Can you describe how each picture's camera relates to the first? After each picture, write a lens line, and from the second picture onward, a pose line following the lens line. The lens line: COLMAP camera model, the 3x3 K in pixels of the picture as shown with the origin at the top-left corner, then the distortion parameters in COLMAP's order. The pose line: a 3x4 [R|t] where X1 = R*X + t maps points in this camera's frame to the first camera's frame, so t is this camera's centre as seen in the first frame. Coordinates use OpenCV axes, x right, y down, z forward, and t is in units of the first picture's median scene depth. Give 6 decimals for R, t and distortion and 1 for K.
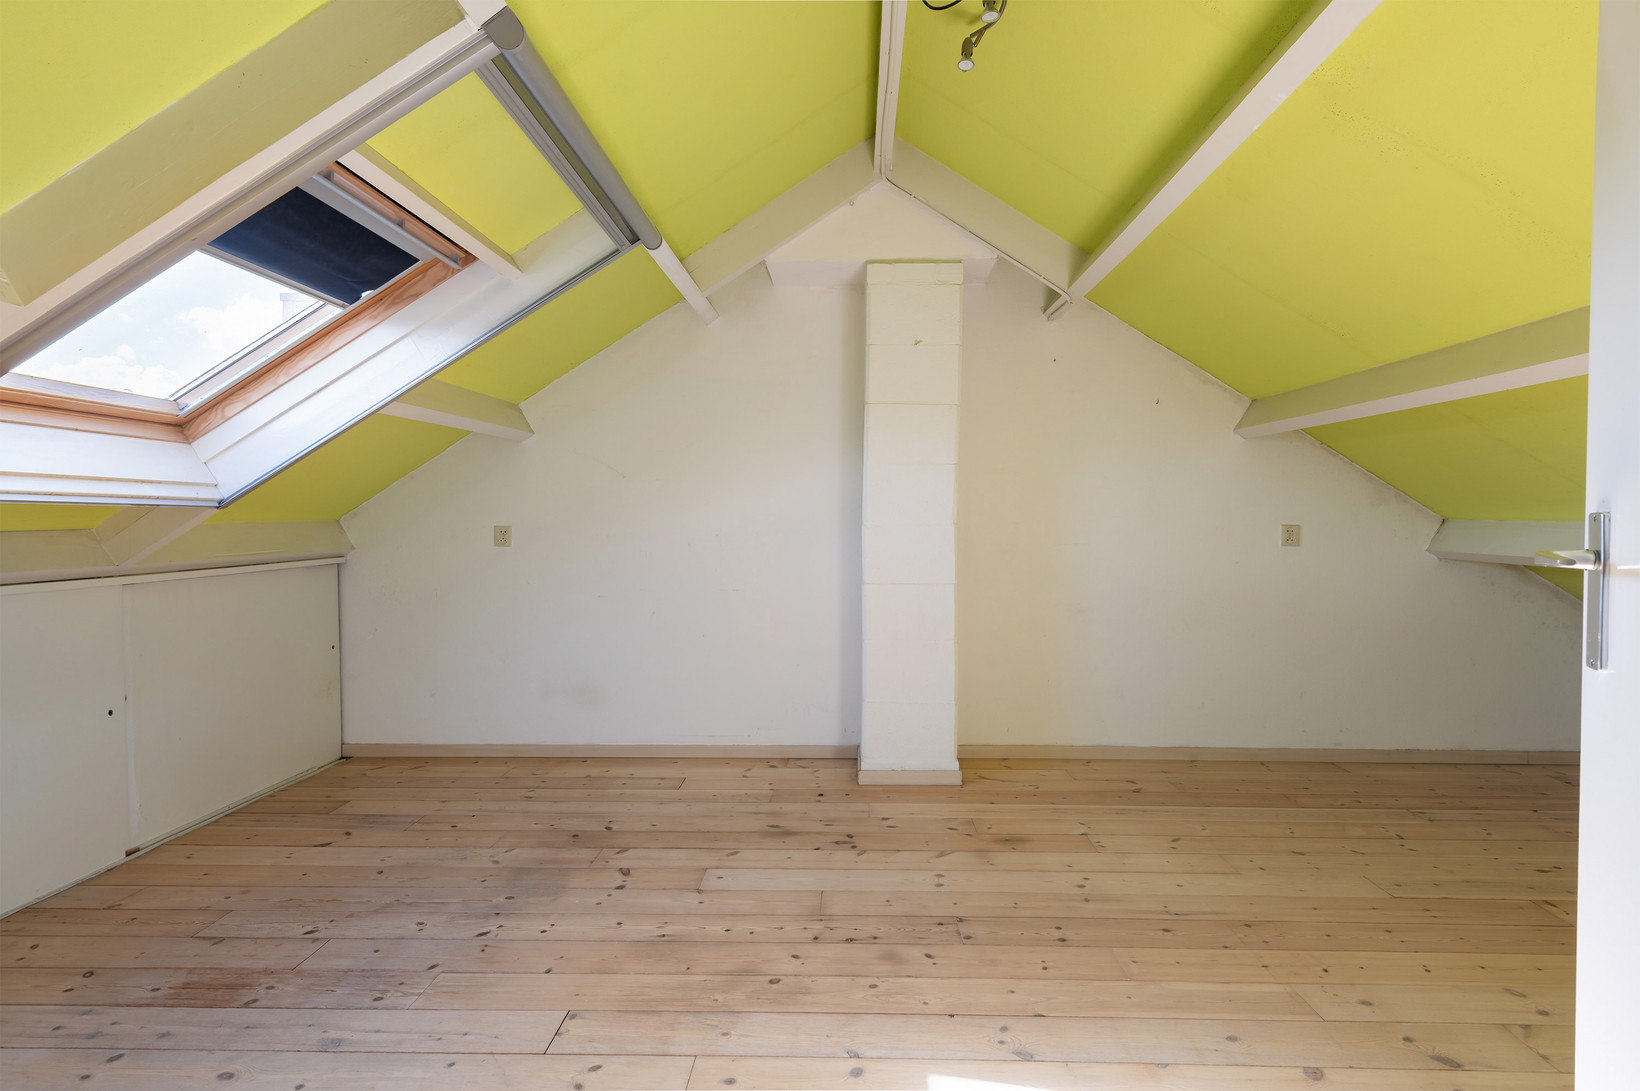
lens RADIAL K [[876.1, 0, 826.4], [0, 876.1, 540.0], [0, 0, 1]] dist [0.016486, -0.004987]
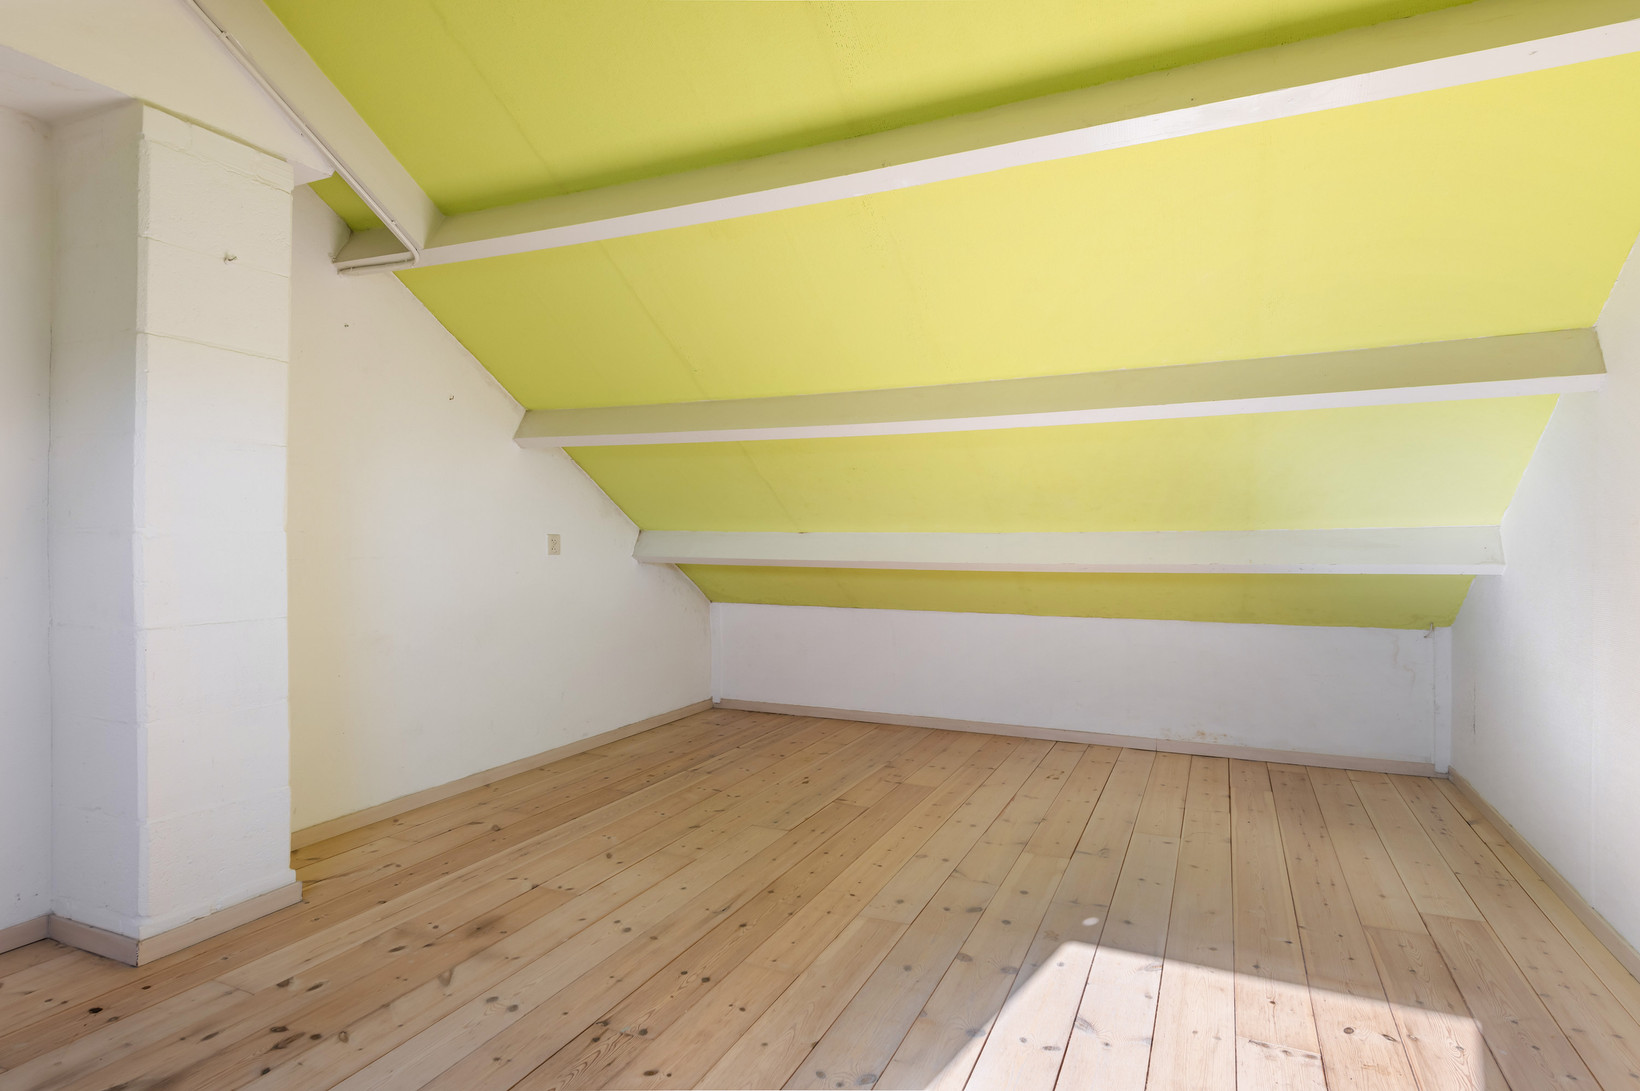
lens RADIAL K [[876.1, 0, 825.6], [0, 876.1, 537.8], [0, 0, 1]] dist [0.016486, -0.004987]
pose [[0.378169, -0.001506, 0.925735, -0.412733], [0.016519, 0.999850, -0.005122, -0.002866], [-0.925589, 0.017230, 0.378137, 0.400855]]
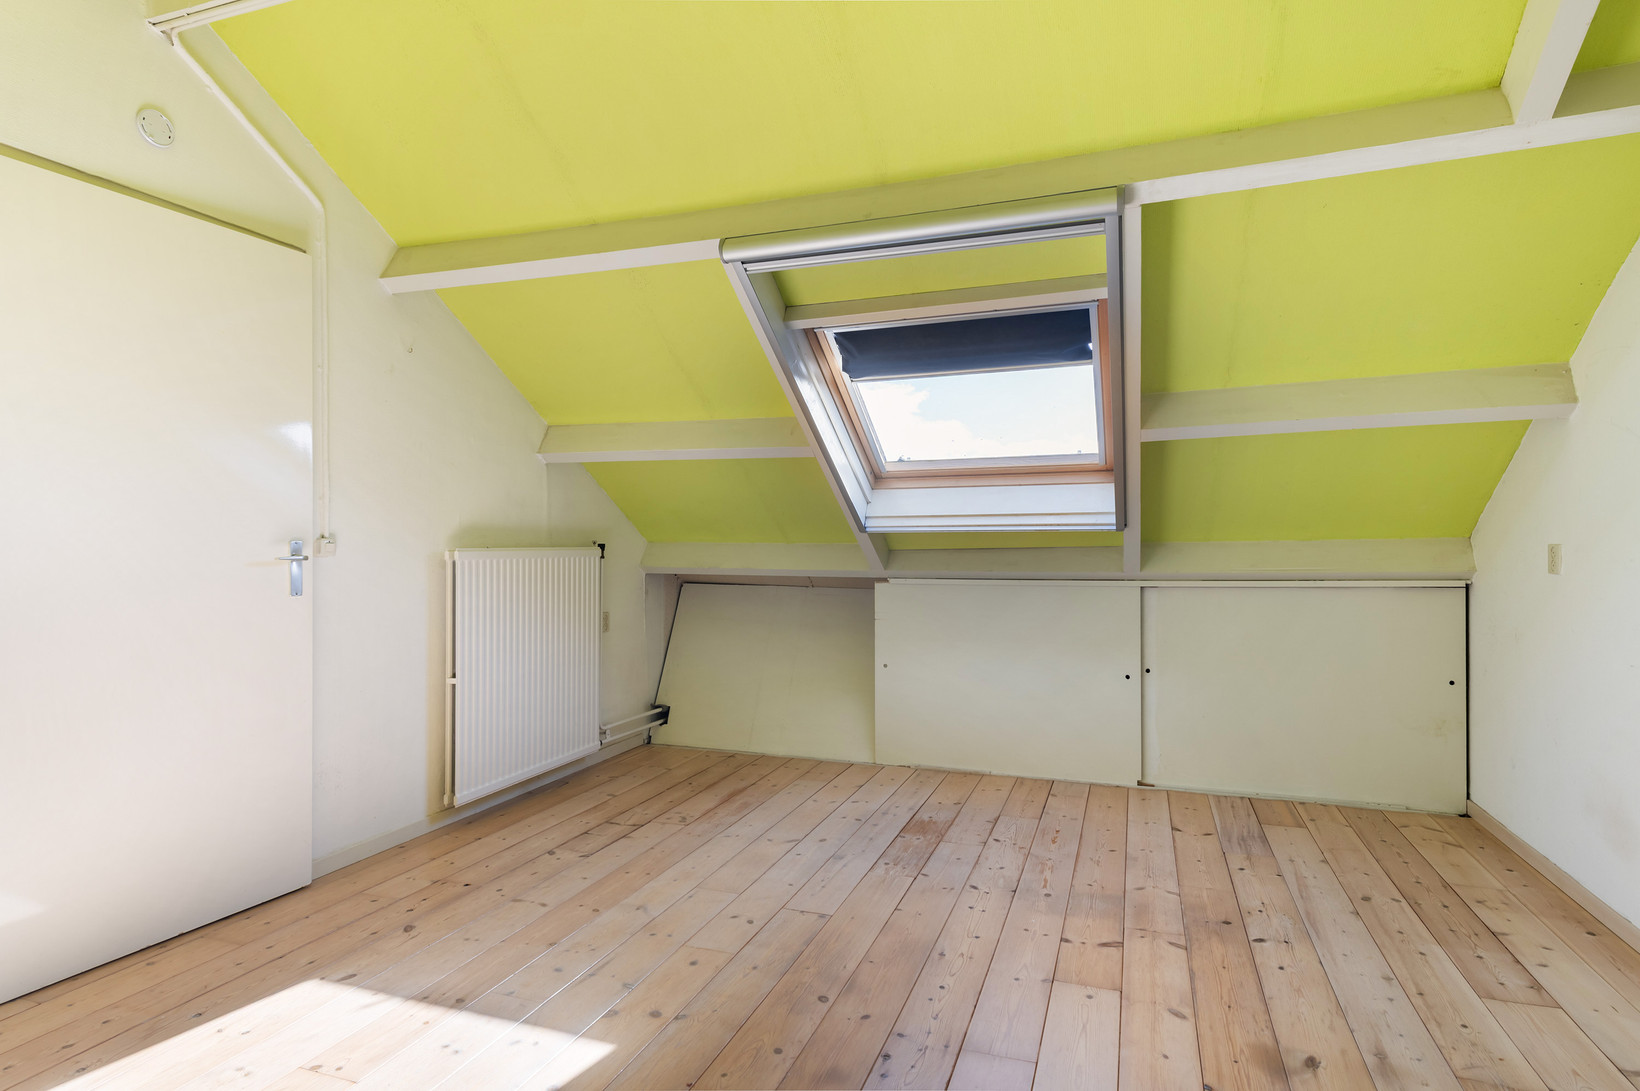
lens RADIAL K [[876.1, 0, 823.9], [0, 876.1, 545.6], [0, 0, 1]] dist [0.016486, -0.004987]
pose [[-0.312837, 0.002594, -0.949803, 0.612619], [-0.014098, 0.999873, 0.007374, -0.015692], [0.949702, 0.015698, -0.312761, 0.896686]]
